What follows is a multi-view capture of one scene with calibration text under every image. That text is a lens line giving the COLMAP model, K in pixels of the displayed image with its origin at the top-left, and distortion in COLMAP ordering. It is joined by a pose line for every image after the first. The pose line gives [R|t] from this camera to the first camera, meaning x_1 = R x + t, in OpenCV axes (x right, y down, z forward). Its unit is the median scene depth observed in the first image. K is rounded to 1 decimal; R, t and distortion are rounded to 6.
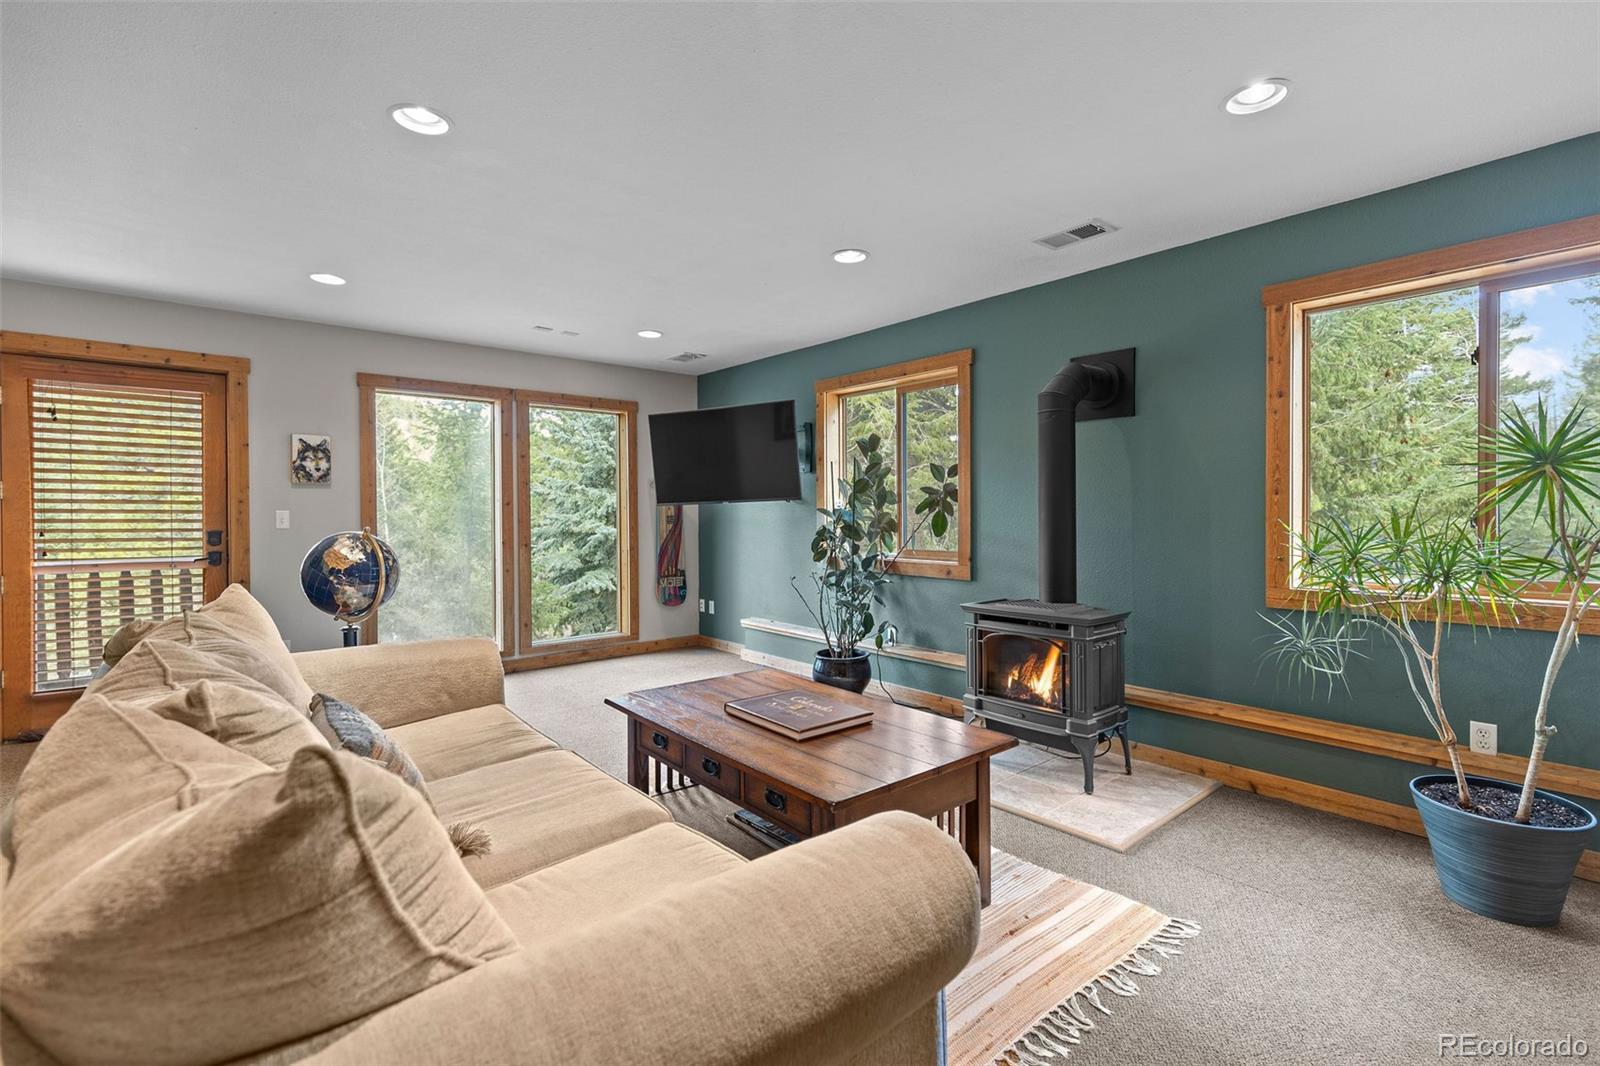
lens RADIAL K [[718.9, 0, 799.1], [0, 718.9, 523.5], [0, 0, 1]] dist [0.007182, -0.000340]
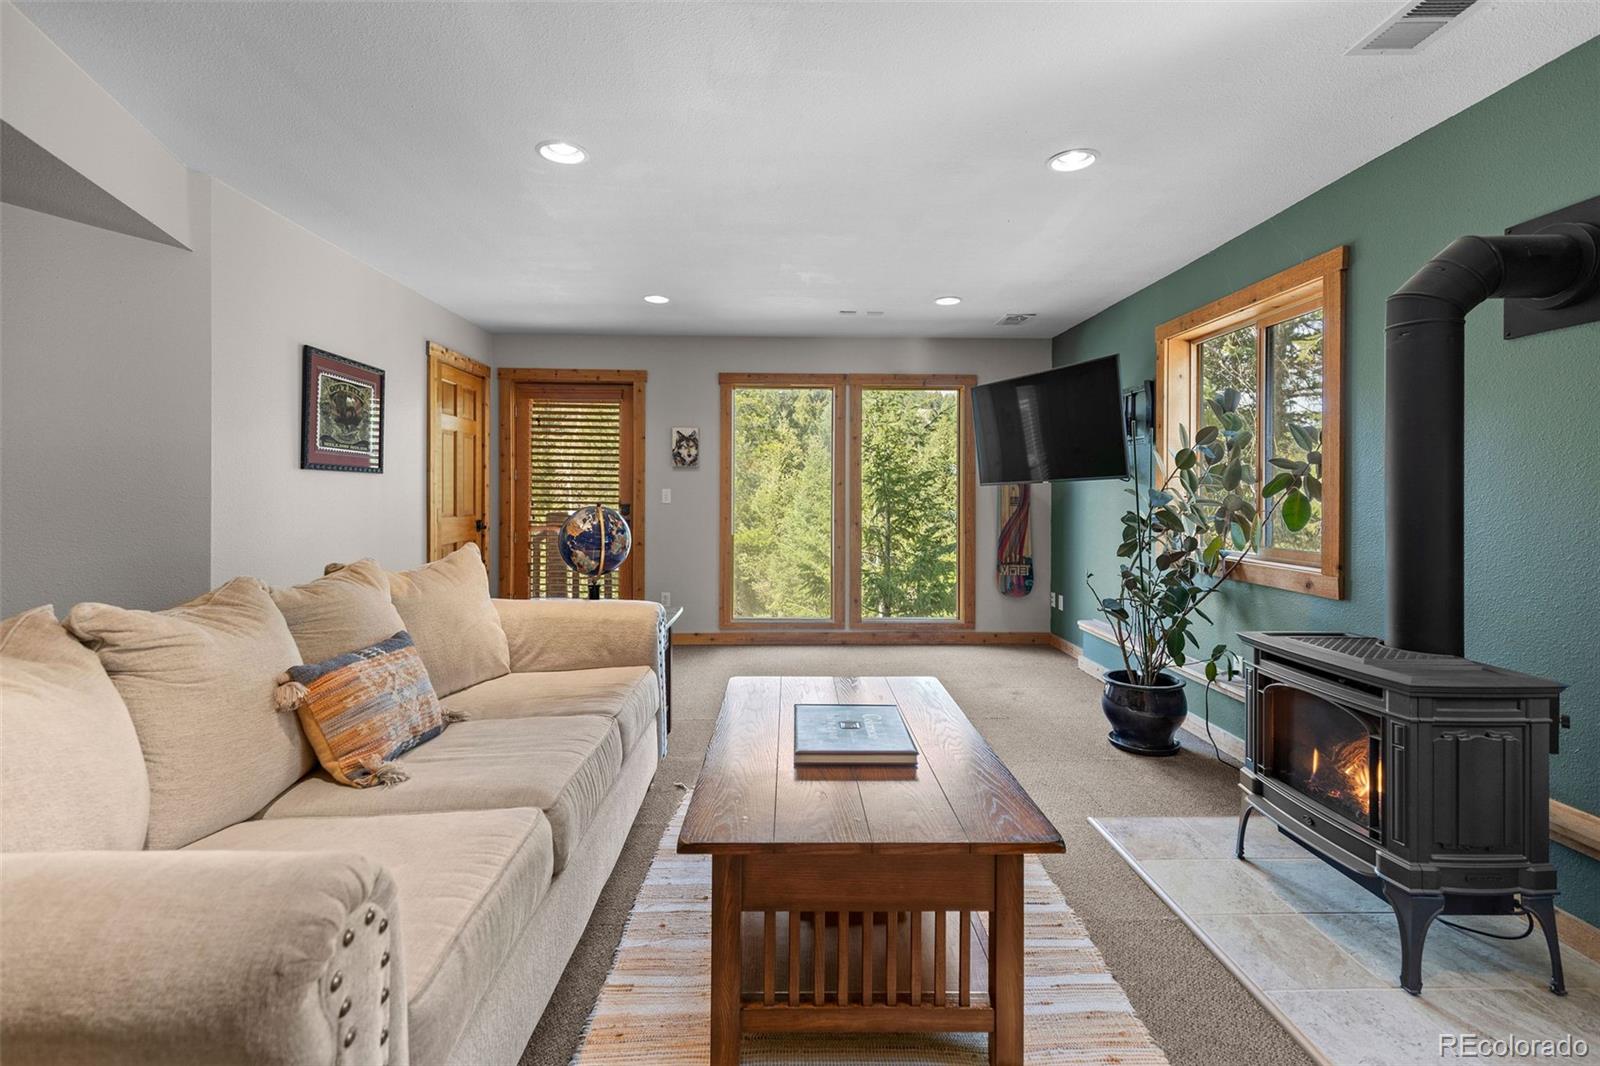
lens RADIAL K [[727.8, 0, 800.8], [0, 727.8, 499.0], [0, 0, 1]] dist [0.007513, -0.000488]
pose [[0.776793, 0.012840, -0.629625, 0.257632], [-0.017345, 0.999849, -0.001009, -0.003128], [0.629517, 0.011704, 0.776899, 0.161799]]
